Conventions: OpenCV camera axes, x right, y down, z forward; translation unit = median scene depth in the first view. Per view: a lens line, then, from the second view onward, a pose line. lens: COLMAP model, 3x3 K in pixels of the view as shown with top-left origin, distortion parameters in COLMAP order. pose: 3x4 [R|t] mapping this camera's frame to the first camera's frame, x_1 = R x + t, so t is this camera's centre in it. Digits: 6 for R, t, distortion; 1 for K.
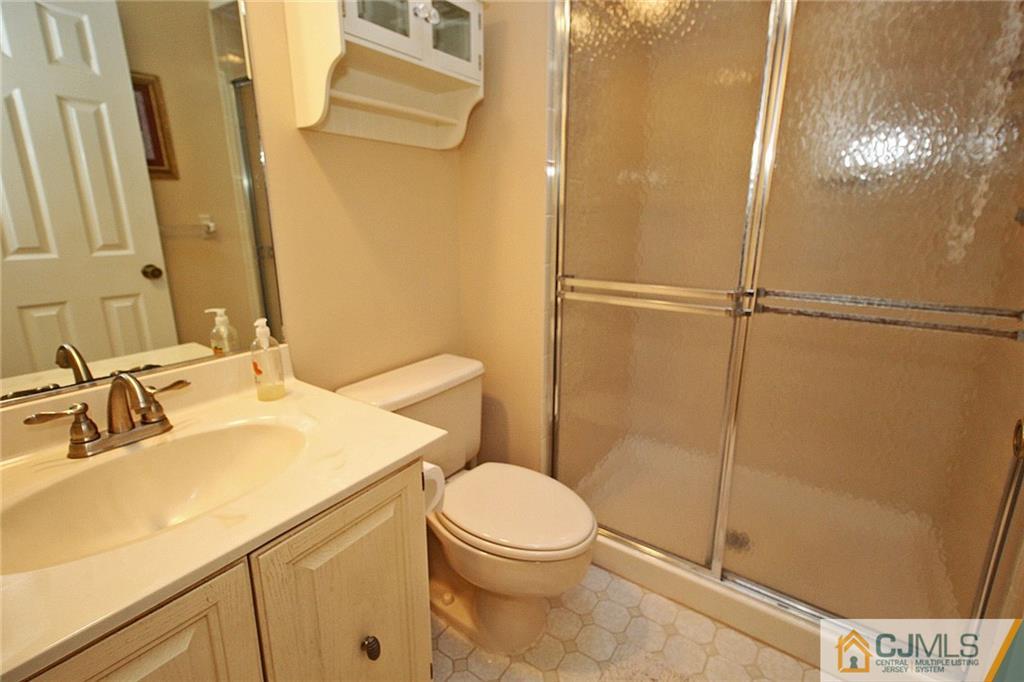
lens RADIAL K [[476.1, 0, 509.3], [0, 476.1, 337.8], [0, 0, 1]] dist [-0.004353, -0.010709]
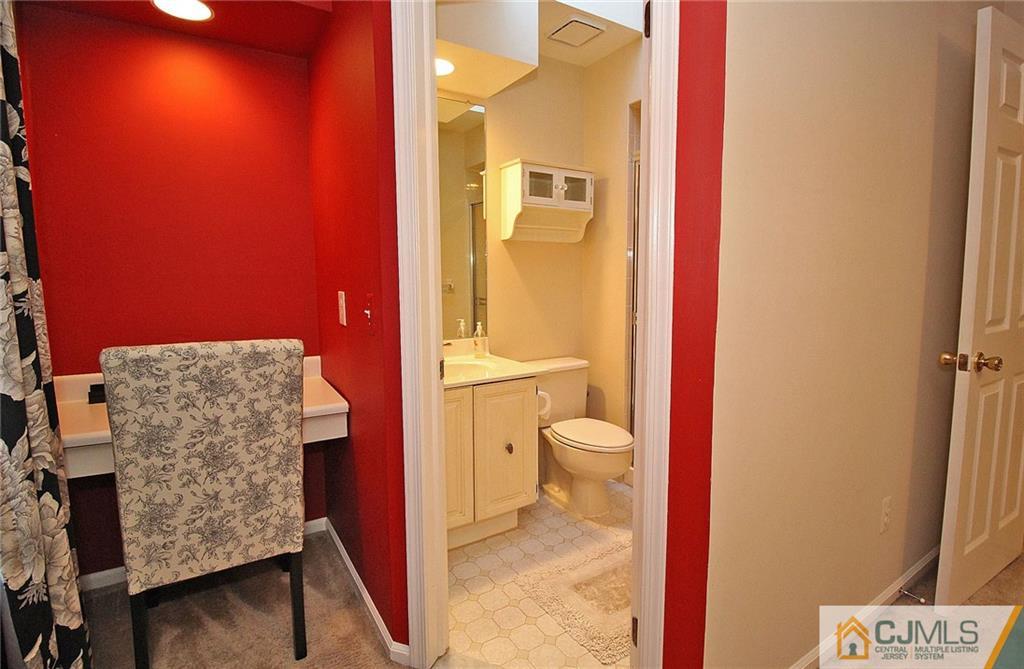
lens RADIAL K [[488.4, 0, 512.5], [0, 488.4, 331.4], [0, 0, 1]] dist [-0.003591, -0.006635]
pose [[0.931543, 0.030826, -0.362323, 0.405974], [-0.083207, 0.988034, -0.129866, 0.245485], [0.353985, 0.151124, 0.922961, -0.935221]]
